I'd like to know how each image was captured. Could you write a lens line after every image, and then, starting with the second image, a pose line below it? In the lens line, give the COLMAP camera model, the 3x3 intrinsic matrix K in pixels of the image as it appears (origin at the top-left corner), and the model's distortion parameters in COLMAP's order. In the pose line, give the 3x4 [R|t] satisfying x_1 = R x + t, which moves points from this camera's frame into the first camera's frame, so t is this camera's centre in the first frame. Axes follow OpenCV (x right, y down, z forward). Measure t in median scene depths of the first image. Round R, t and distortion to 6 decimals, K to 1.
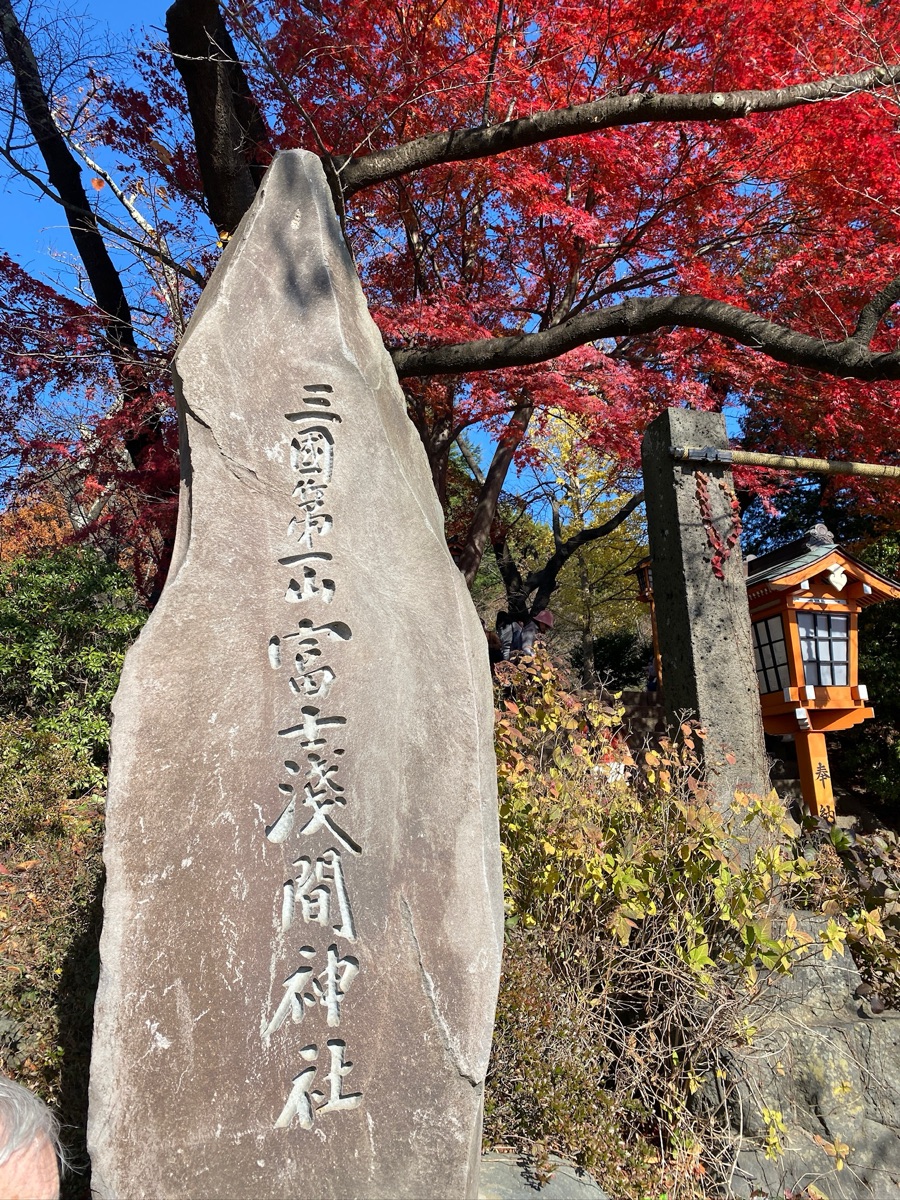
lens RADIAL K [[899.9, 0, 450.0], [0, 899.9, 600.0], [0, 0, 1]] dist [0.029803, -0.016742]
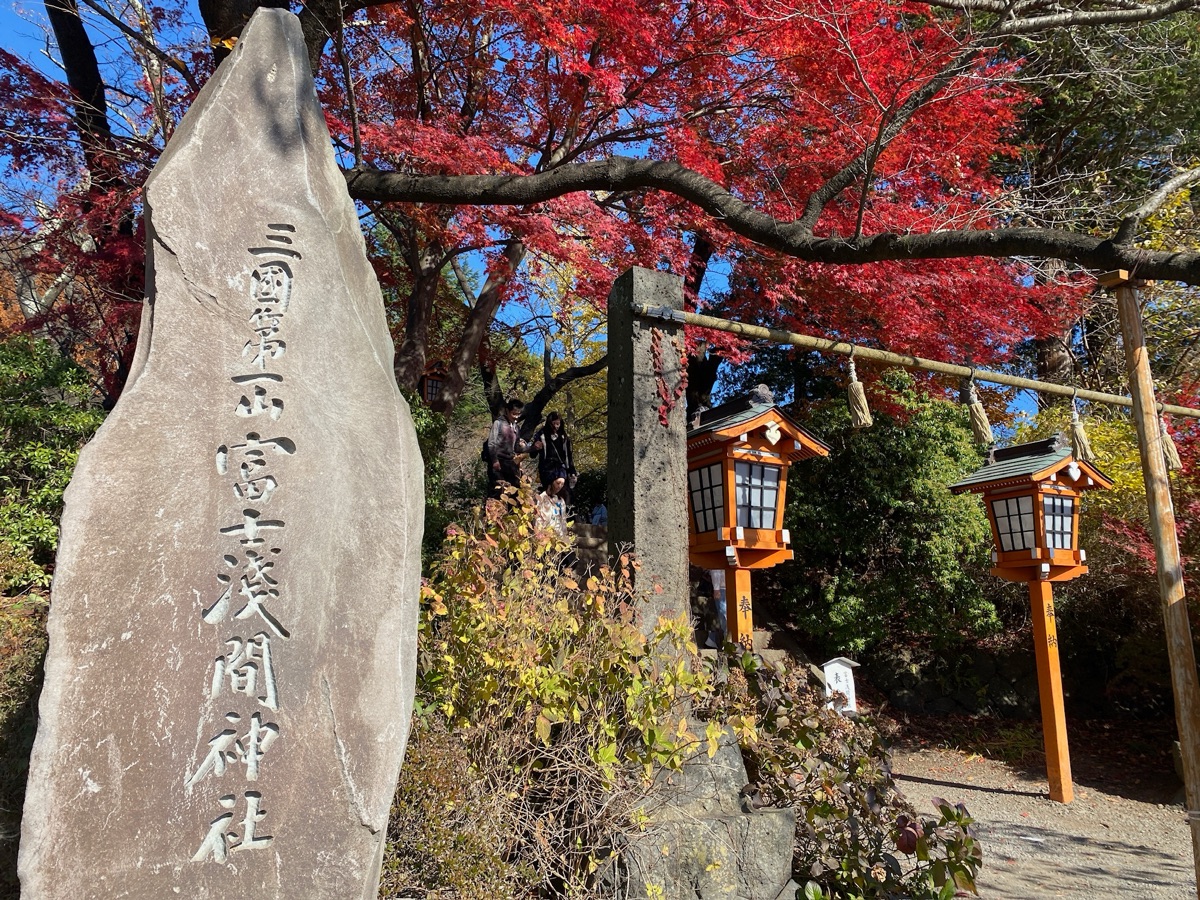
lens RADIAL K [[899.9, 0, 595.6], [0, 899.9, 460.2], [0, 0, 1]] dist [0.029803, -0.016742]
pose [[0.981707, 0.075100, 0.174960, 0.037203], [-0.080783, 0.996403, 0.025579, -0.004823], [-0.172409, -0.039244, 0.984243, -0.111598]]
